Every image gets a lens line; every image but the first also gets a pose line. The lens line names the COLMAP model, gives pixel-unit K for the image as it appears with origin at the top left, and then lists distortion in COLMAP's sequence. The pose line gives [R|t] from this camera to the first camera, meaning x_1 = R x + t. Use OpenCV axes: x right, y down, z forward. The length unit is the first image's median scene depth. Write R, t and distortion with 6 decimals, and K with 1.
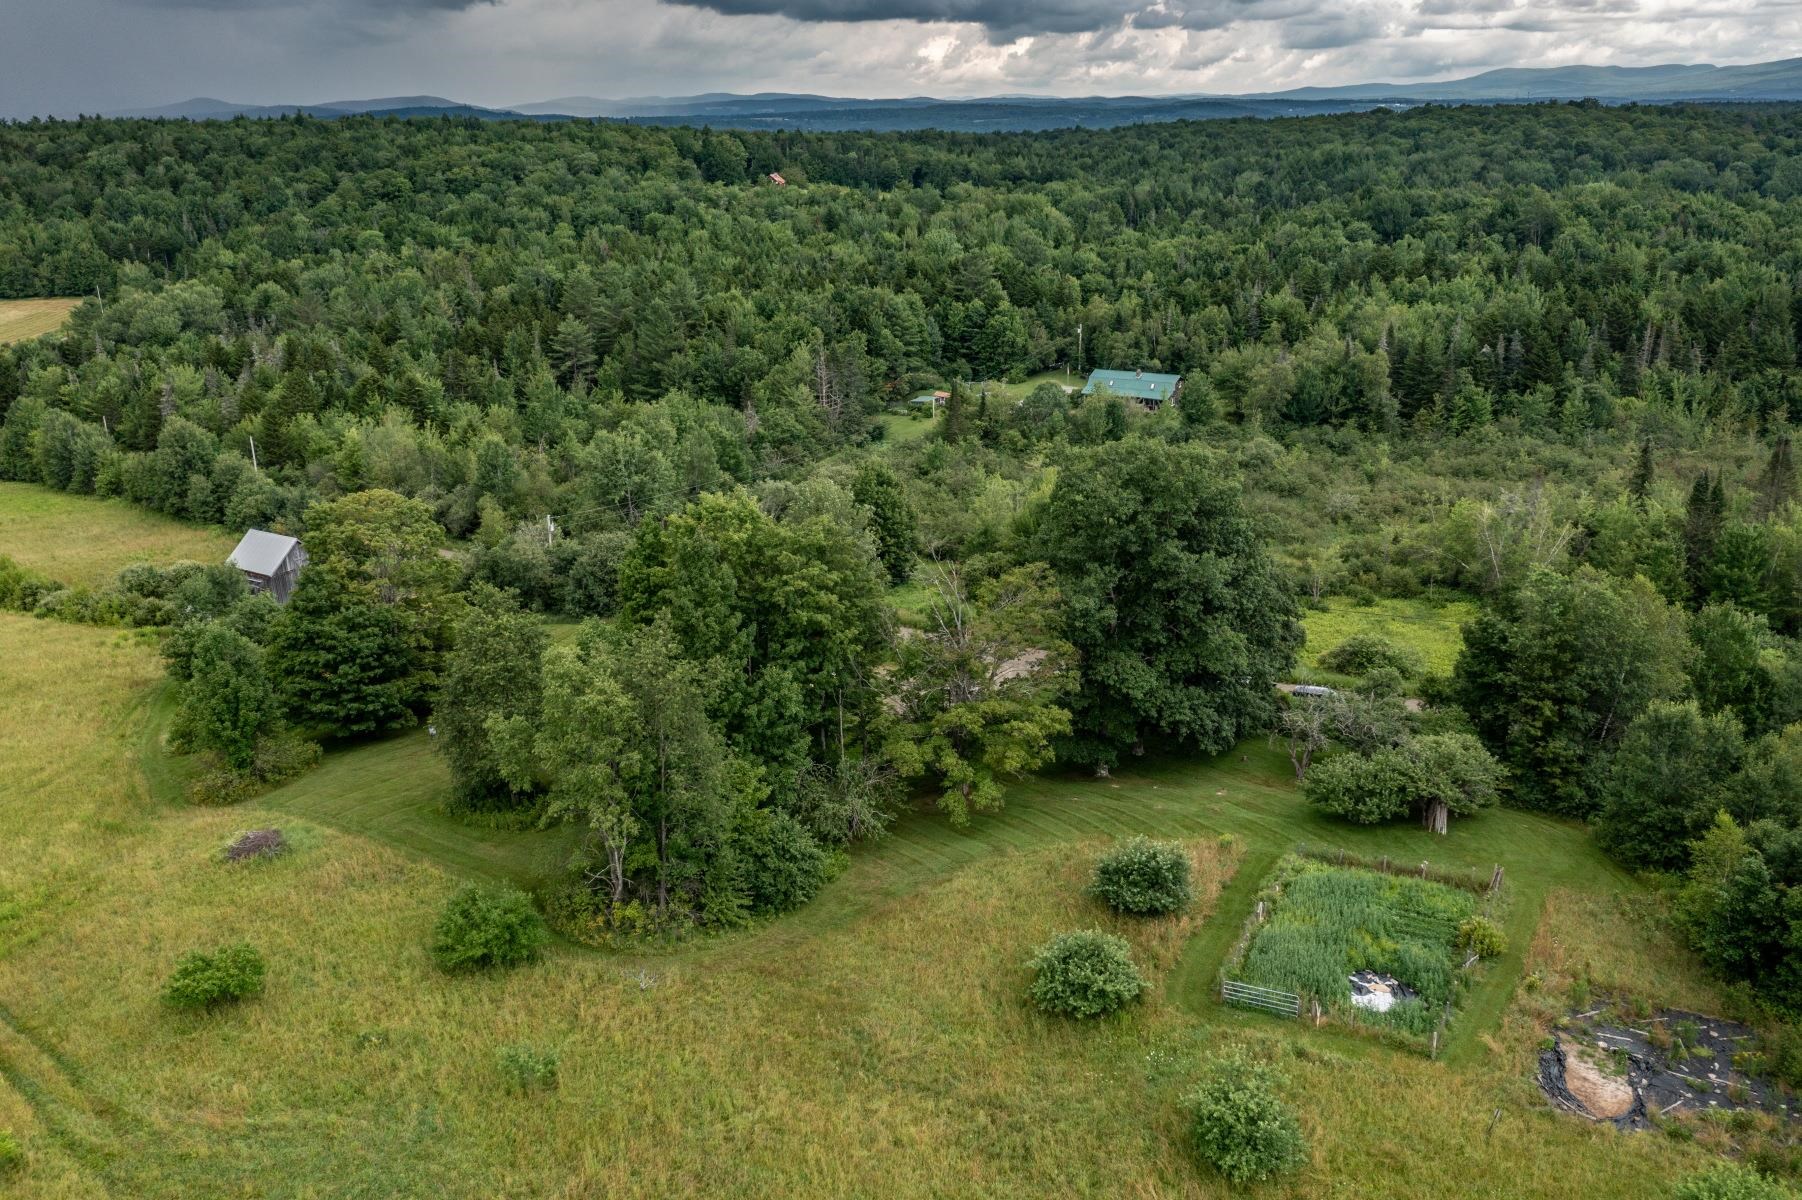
lens RADIAL K [[1433.6, 0, 901.0], [0, 1433.6, 600.0], [0, 0, 1]] dist [0.003345, 0.006525]
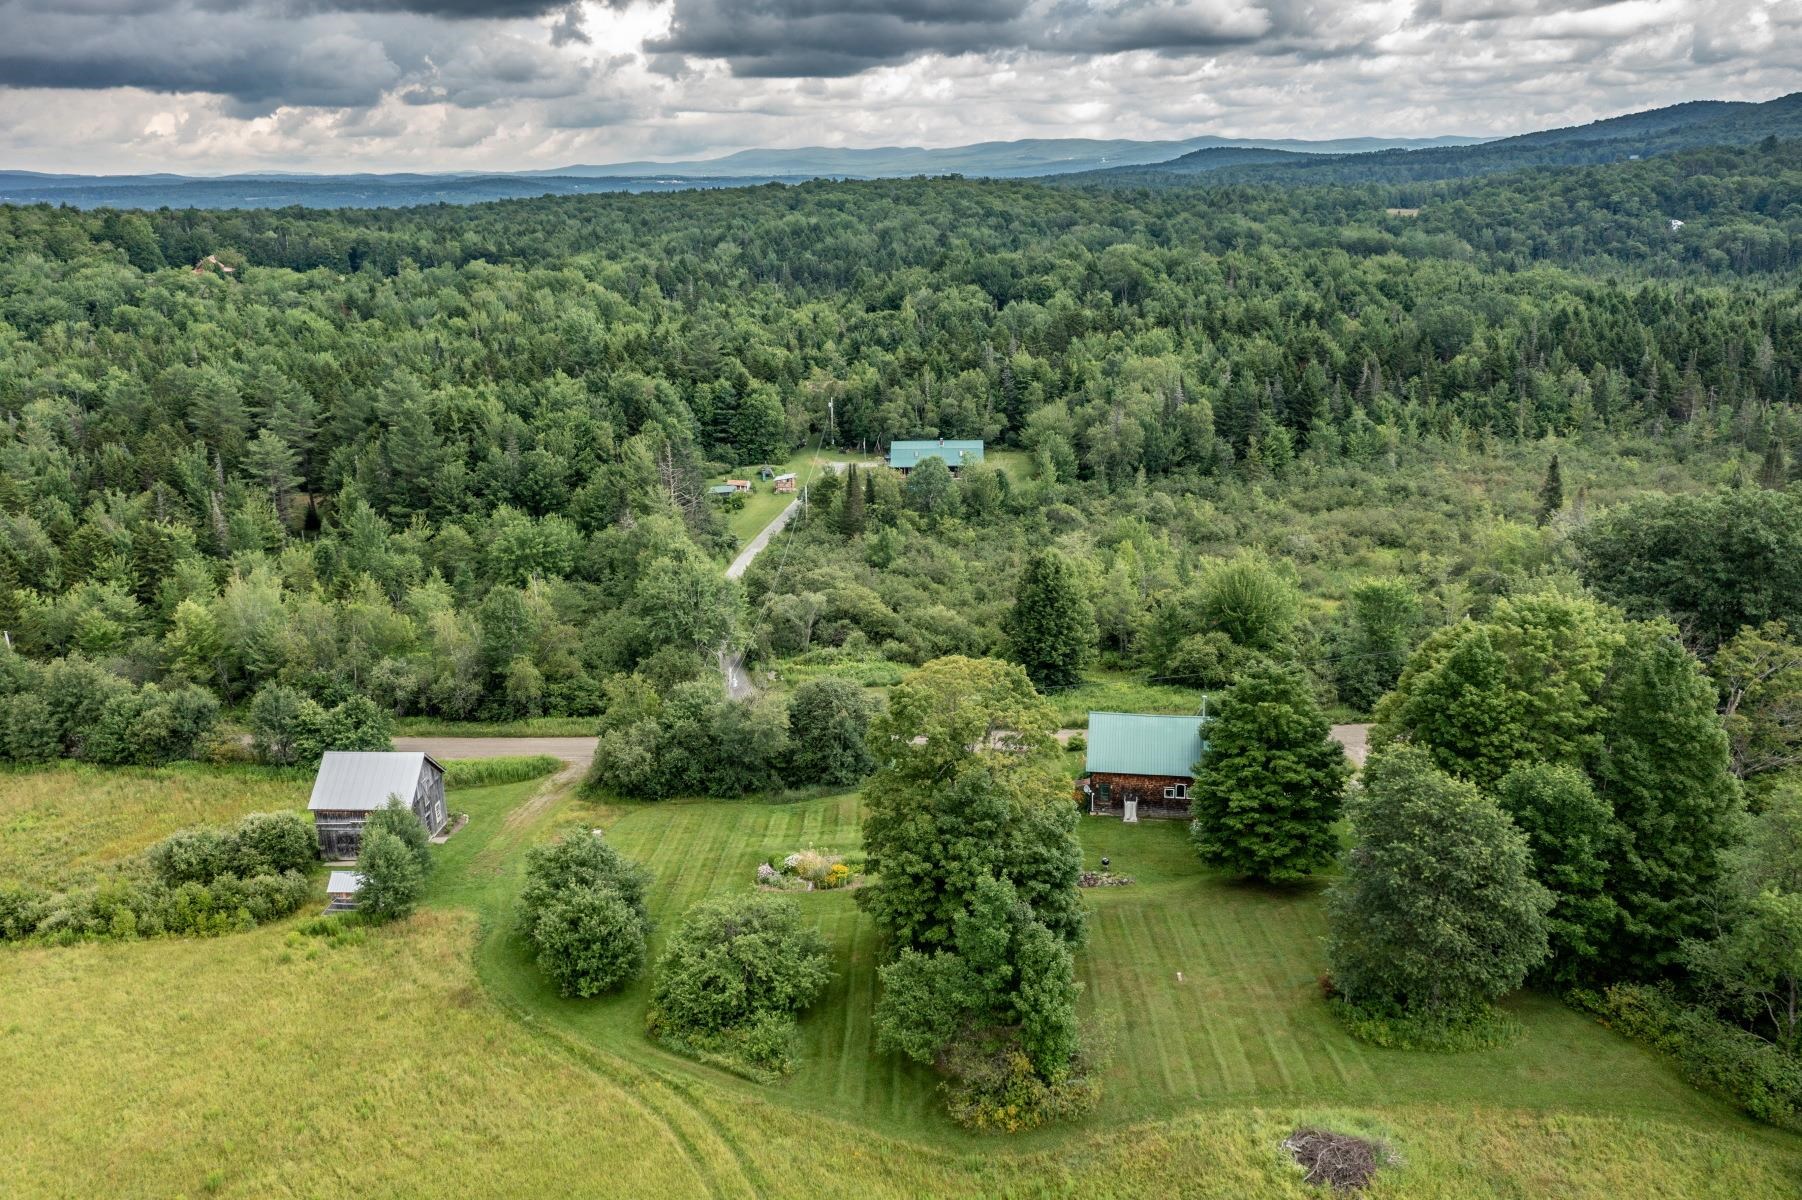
lens RADIAL K [[1433.6, 0, 901.0], [0, 1433.6, 600.0], [0, 0, 1]] dist [0.003345, 0.006525]
pose [[0.885978, -0.131798, 0.444604, -0.242365], [0.153428, 0.988076, -0.012838, -0.033765], [-0.437610, 0.079589, 0.895635, 0.112709]]
